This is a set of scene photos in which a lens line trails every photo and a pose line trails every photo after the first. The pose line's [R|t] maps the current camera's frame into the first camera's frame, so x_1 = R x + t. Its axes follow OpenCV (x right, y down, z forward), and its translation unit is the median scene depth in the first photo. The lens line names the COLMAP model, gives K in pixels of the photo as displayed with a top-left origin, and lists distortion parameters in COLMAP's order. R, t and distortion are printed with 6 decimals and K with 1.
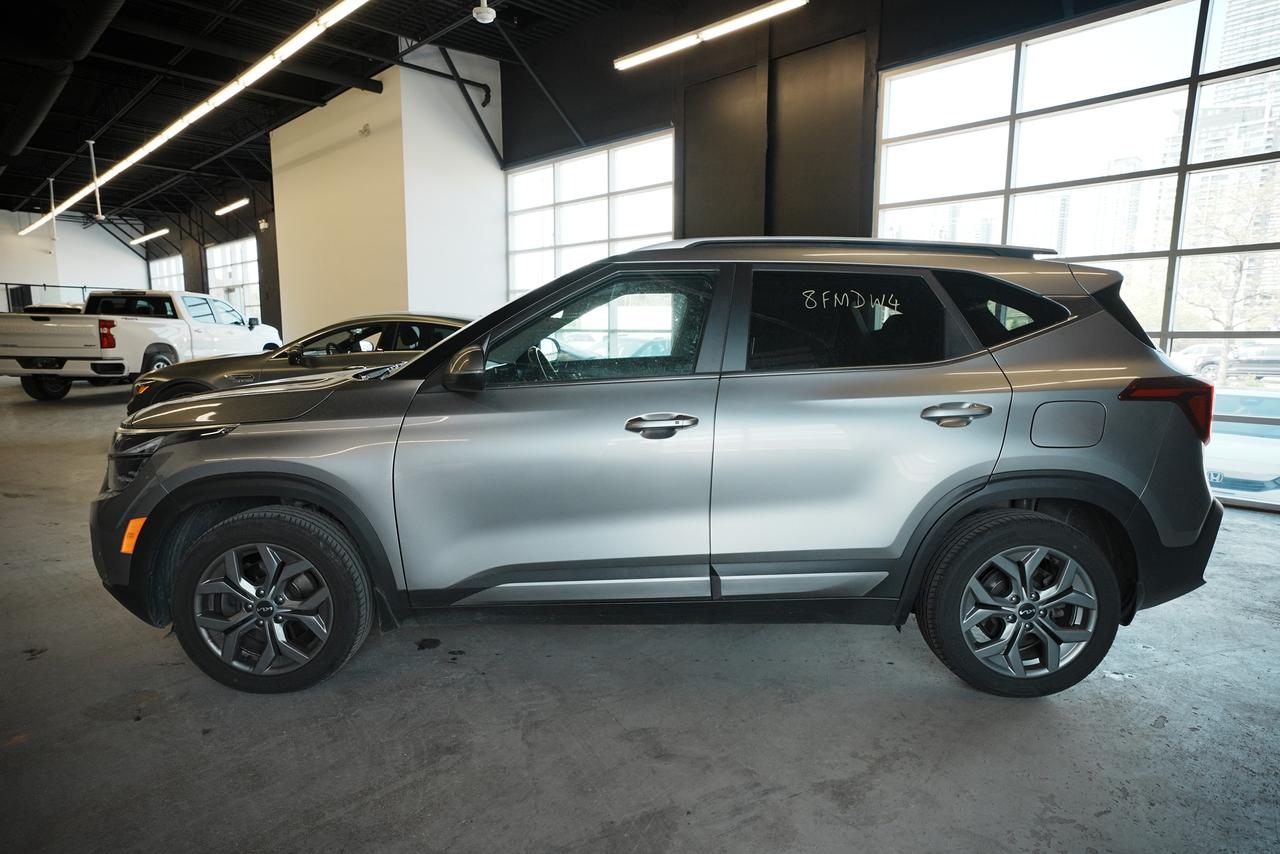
lens RADIAL K [[746.6, 0, 640.0], [0, 746.6, 427.0], [0, 0, 1]] dist [-0.003178, 0.034312]
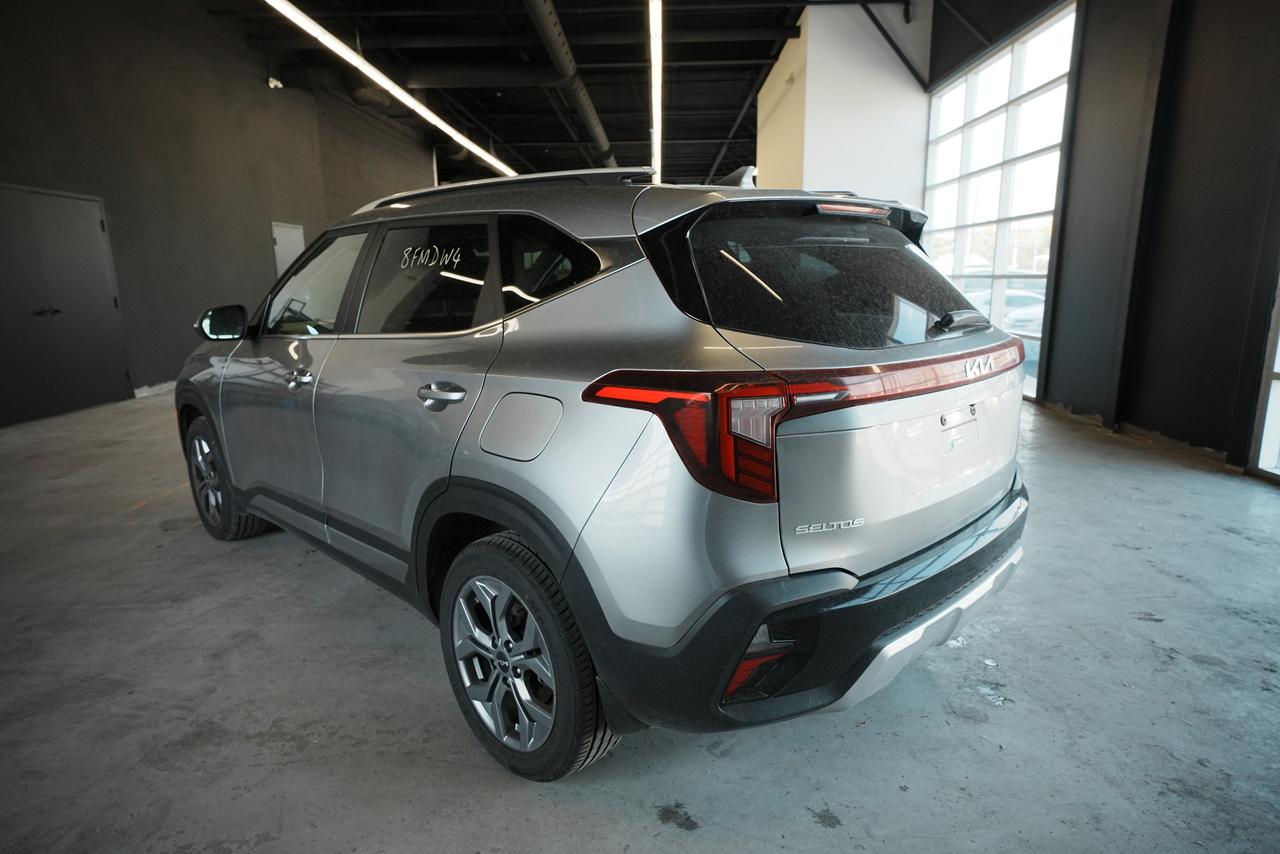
lens RADIAL K [[746.6, 0, 640.0], [0, 746.6, 427.0], [0, 0, 1]] dist [-0.003178, 0.034312]
pose [[0.701860, 0.129099, -0.700519, 1.122300], [-0.077633, 0.991445, 0.104932, -0.082690], [0.708072, -0.019264, 0.705877, 0.562582]]
